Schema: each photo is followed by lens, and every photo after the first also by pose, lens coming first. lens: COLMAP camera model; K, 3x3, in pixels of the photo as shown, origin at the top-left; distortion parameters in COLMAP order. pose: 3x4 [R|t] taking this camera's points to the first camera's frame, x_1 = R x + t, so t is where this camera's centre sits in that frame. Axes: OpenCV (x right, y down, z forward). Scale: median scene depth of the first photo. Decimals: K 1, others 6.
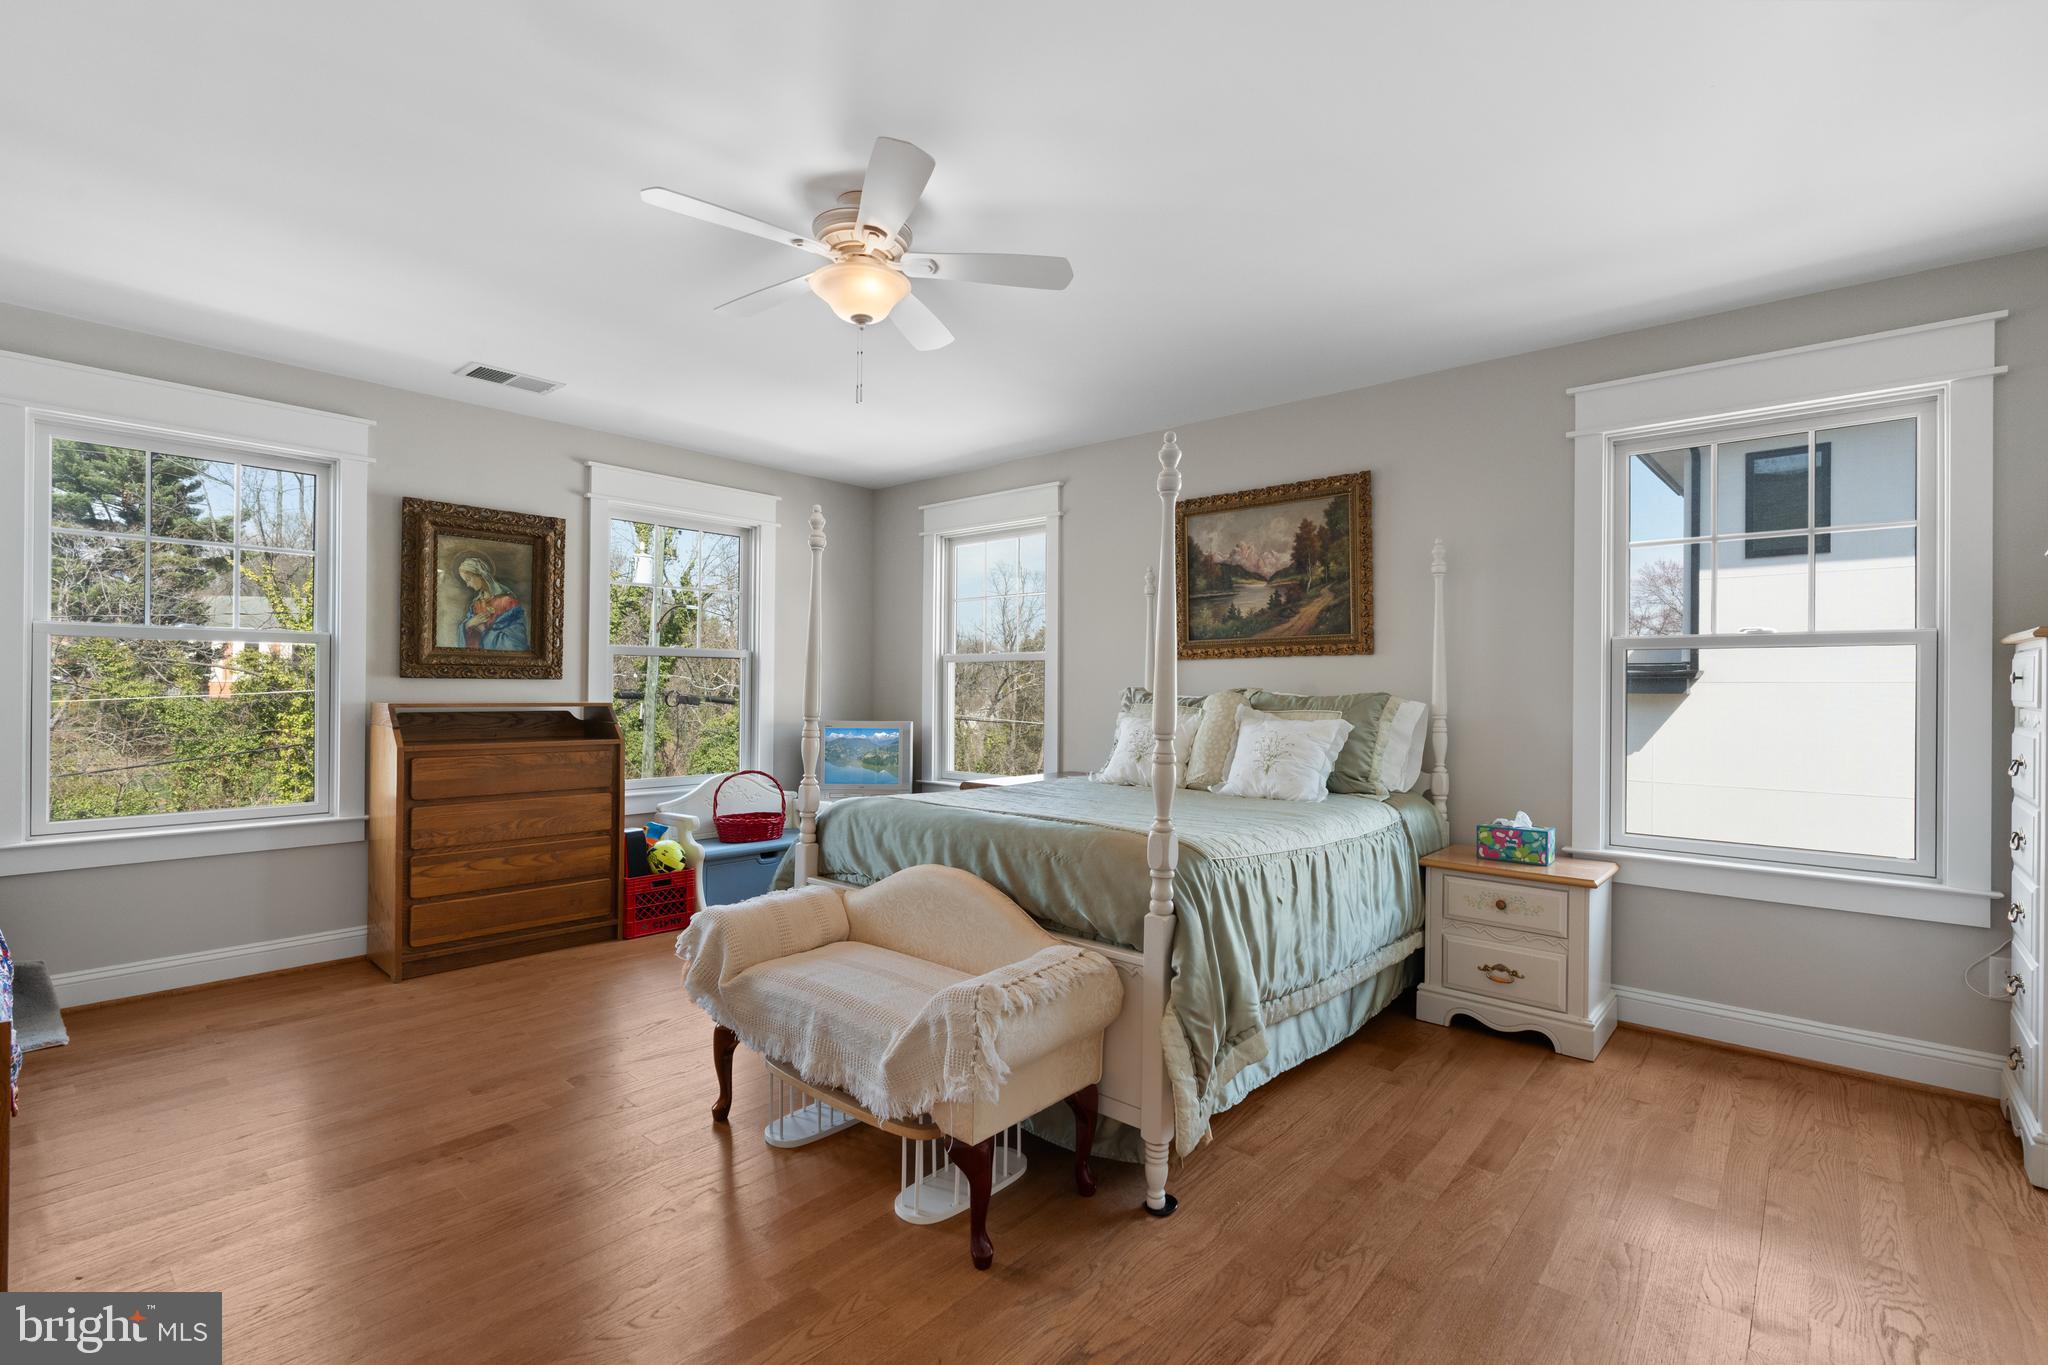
lens RADIAL K [[919.9, 0, 1029.8], [0, 919.9, 689.0], [0, 0, 1]] dist [-0.002936, -0.000433]
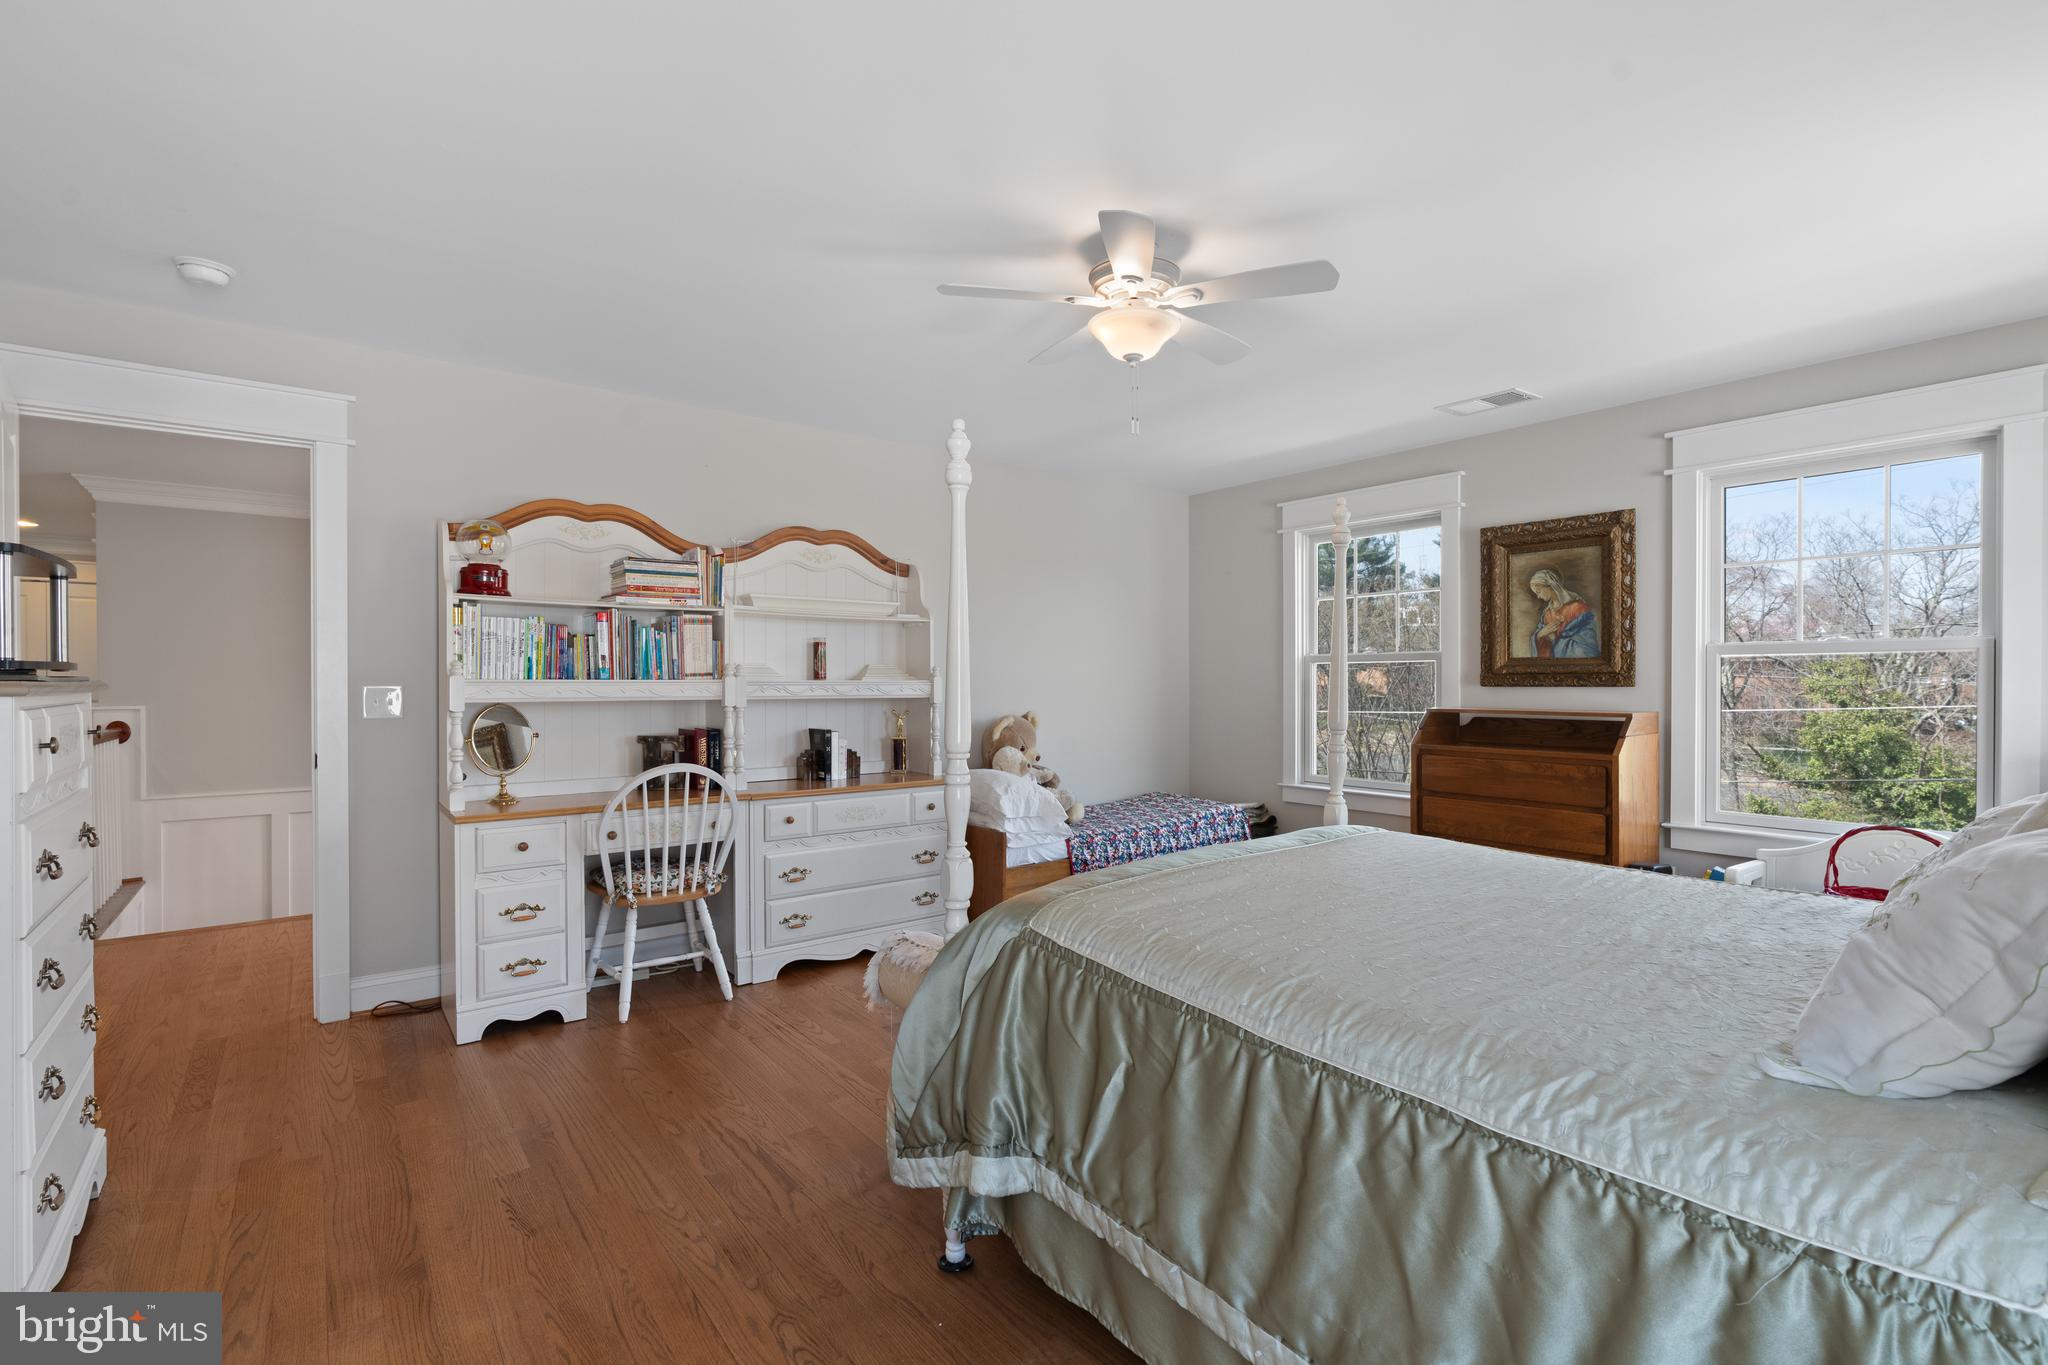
lens RADIAL K [[919.9, 0, 1029.8], [0, 919.9, 689.0], [0, 0, 1]] dist [-0.002936, -0.000433]
pose [[-0.177726, -0.005632, -0.984064, 0.506206], [-0.007464, 0.999963, -0.004375, -0.000044], [0.984052, 0.006568, -0.177761, 0.609281]]
